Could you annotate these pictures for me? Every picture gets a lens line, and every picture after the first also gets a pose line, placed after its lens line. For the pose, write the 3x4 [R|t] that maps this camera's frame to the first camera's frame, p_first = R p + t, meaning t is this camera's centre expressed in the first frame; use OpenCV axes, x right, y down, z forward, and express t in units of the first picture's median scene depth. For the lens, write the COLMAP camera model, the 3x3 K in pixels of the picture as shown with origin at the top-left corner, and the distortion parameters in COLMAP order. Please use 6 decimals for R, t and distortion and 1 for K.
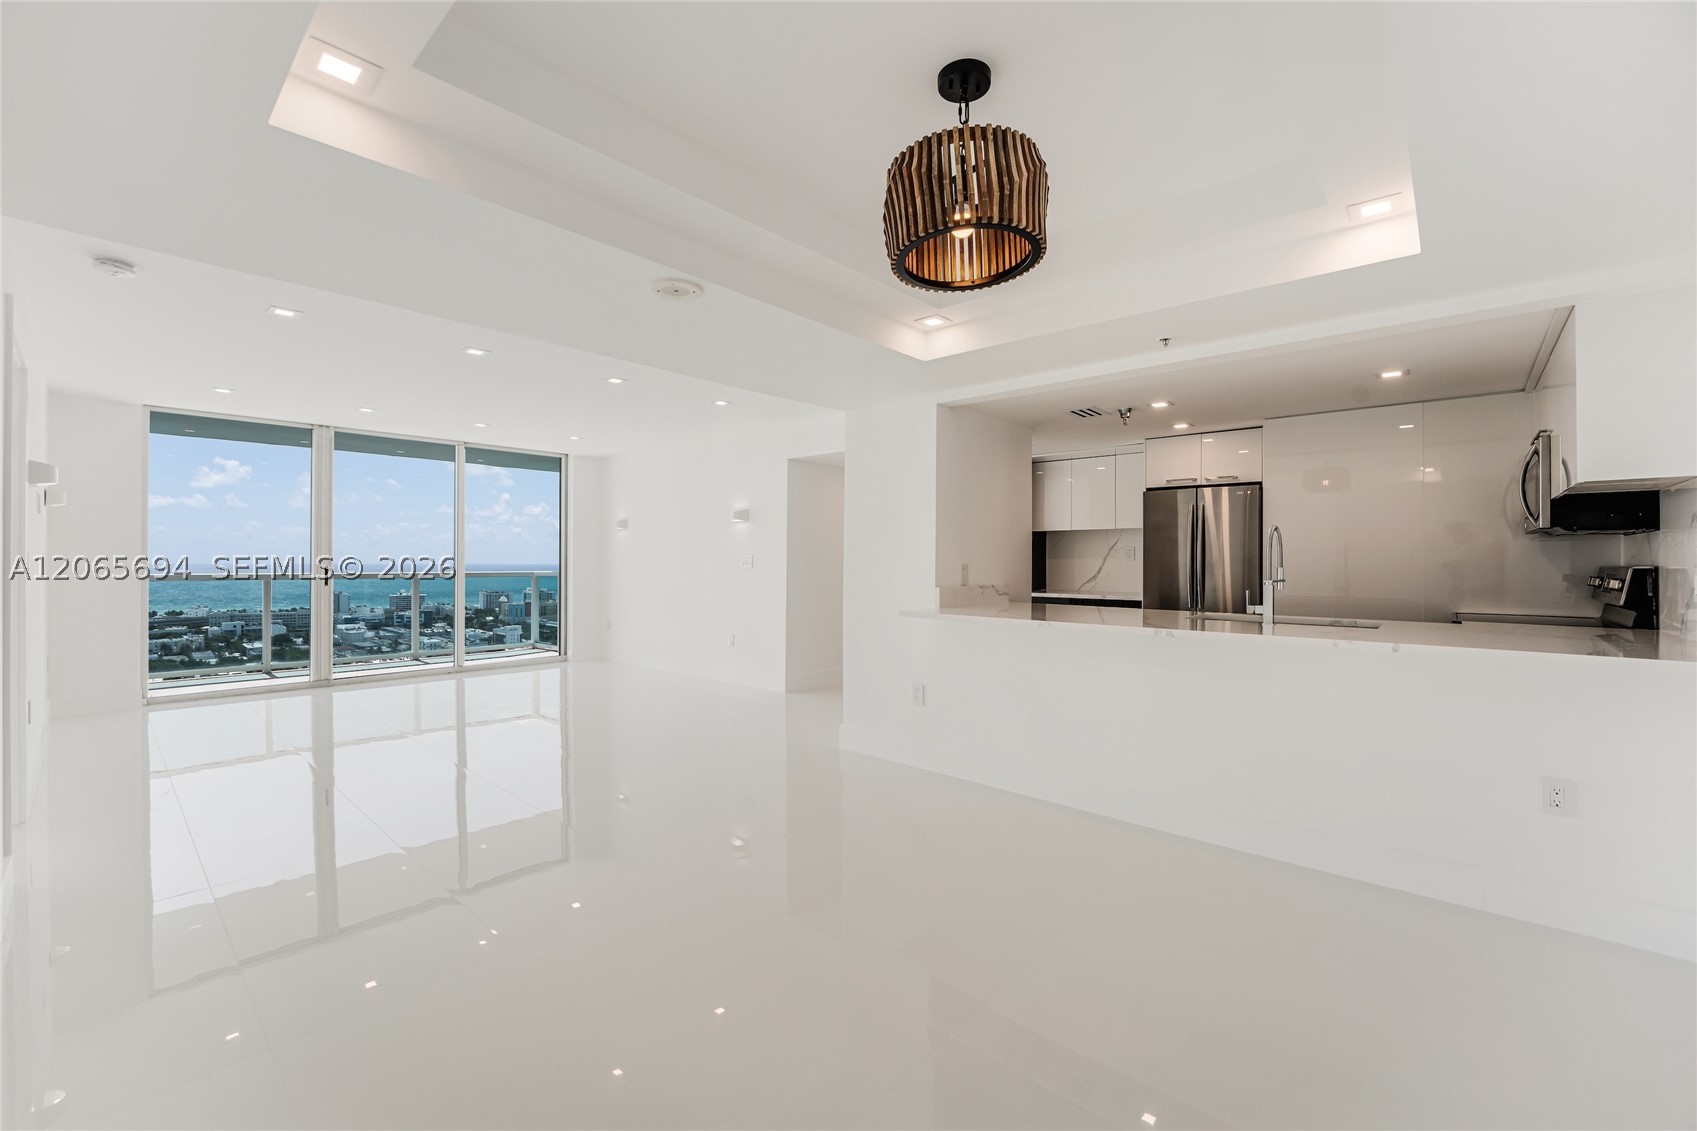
lens RADIAL K [[680.8, 0, 848.5], [0, 680.8, 565.5], [0, 0, 1]] dist [-0.024435, -0.000061]
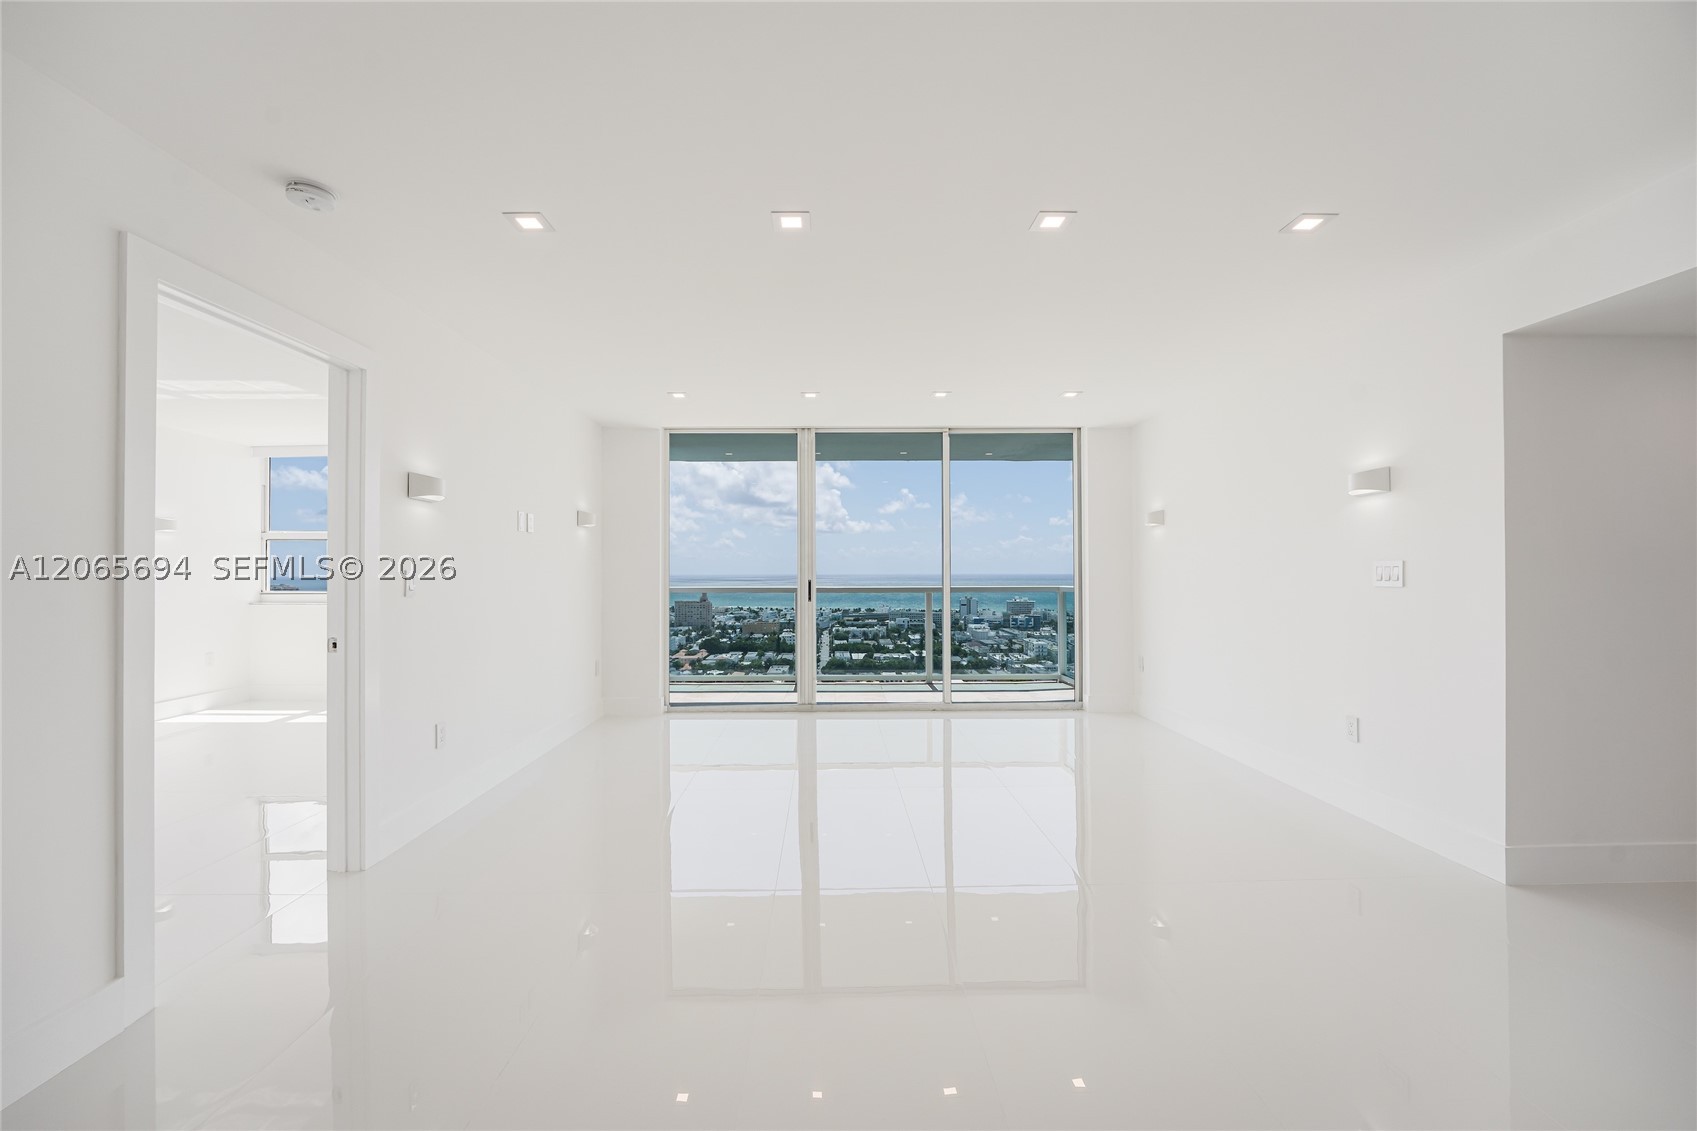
lens RADIAL K [[685.6, 0, 841.3], [0, 685.6, 563.7], [0, 0, 1]] dist [-0.001412, -0.000093]
pose [[0.672462, -0.013388, -0.740011, -0.053396], [0.001124, 0.999854, -0.017067, -0.005625], [0.740131, 0.010646, 0.672378, 0.403061]]
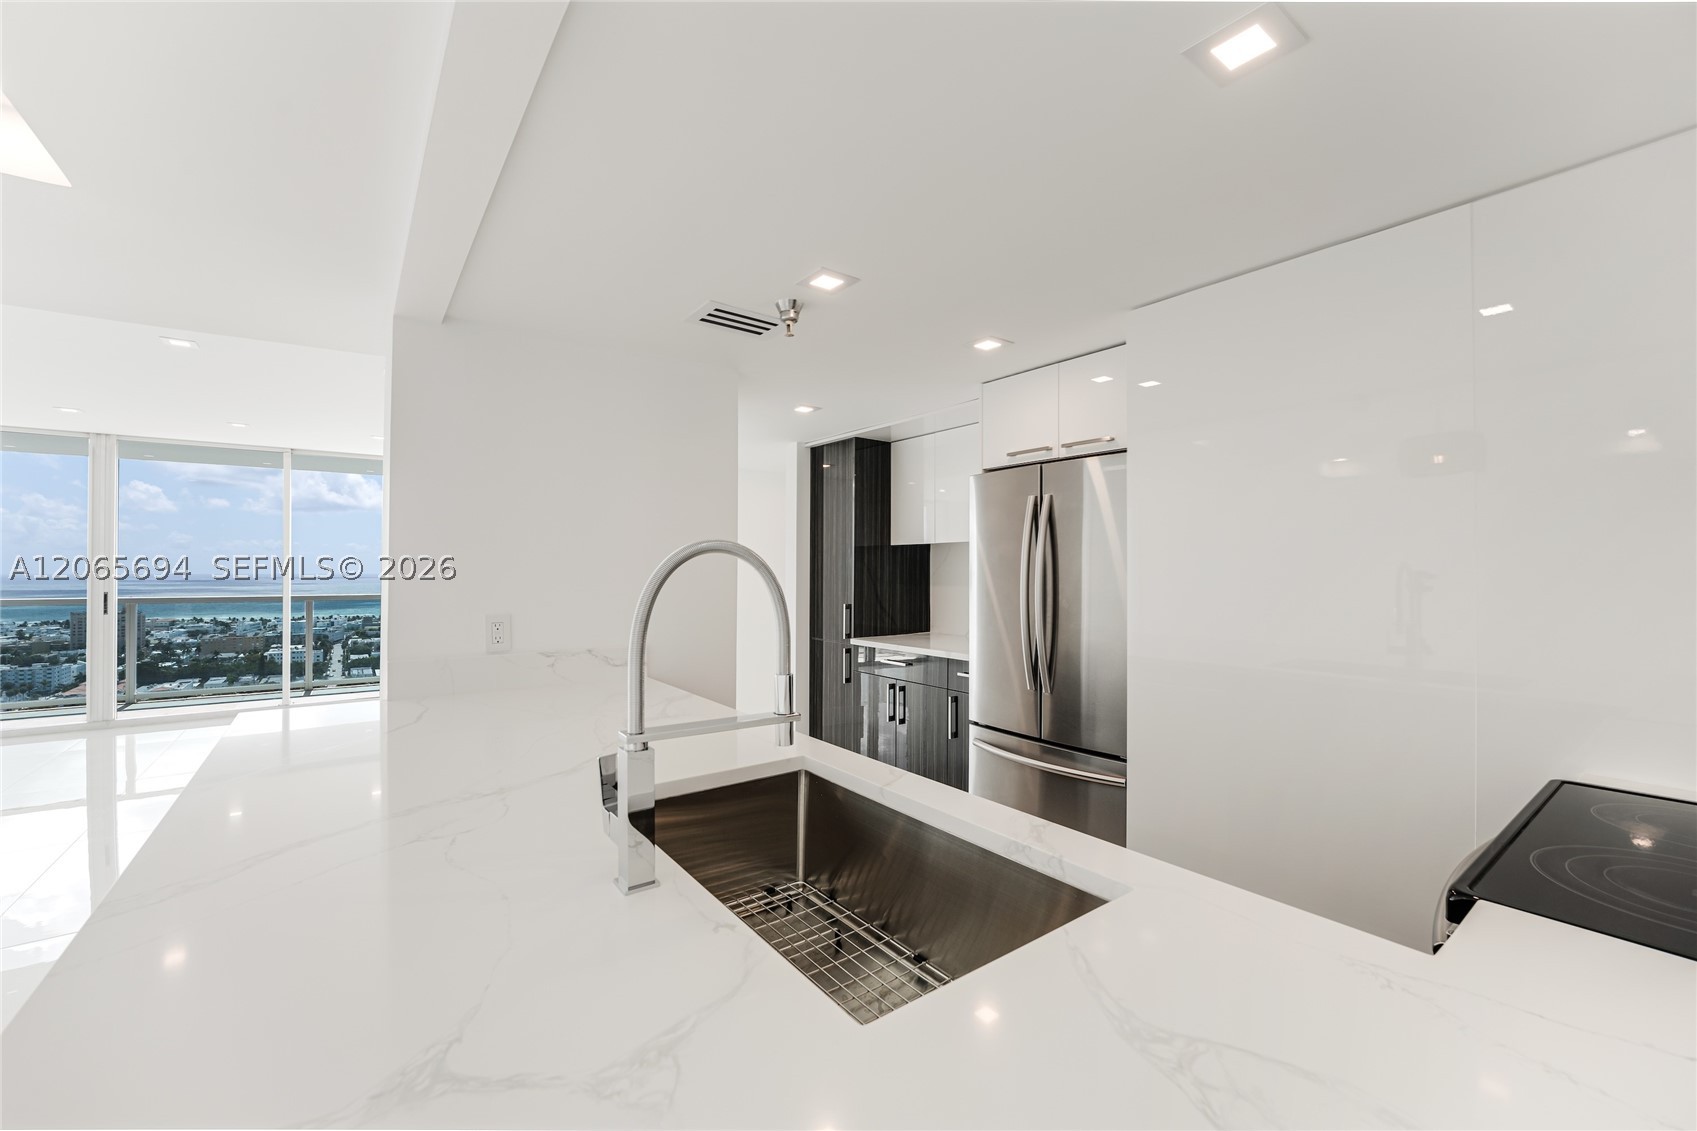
lens RADIAL K [[686.8, 0, 837.4], [0, 686.8, 555.1], [0, 0, 1]] dist [-0.000270, -0.000043]
pose [[0.972179, -0.006741, -0.234143, 0.373735], [-0.000289, 0.999551, -0.029975, -0.021241], [0.234240, 0.029209, 0.971740, 0.350401]]
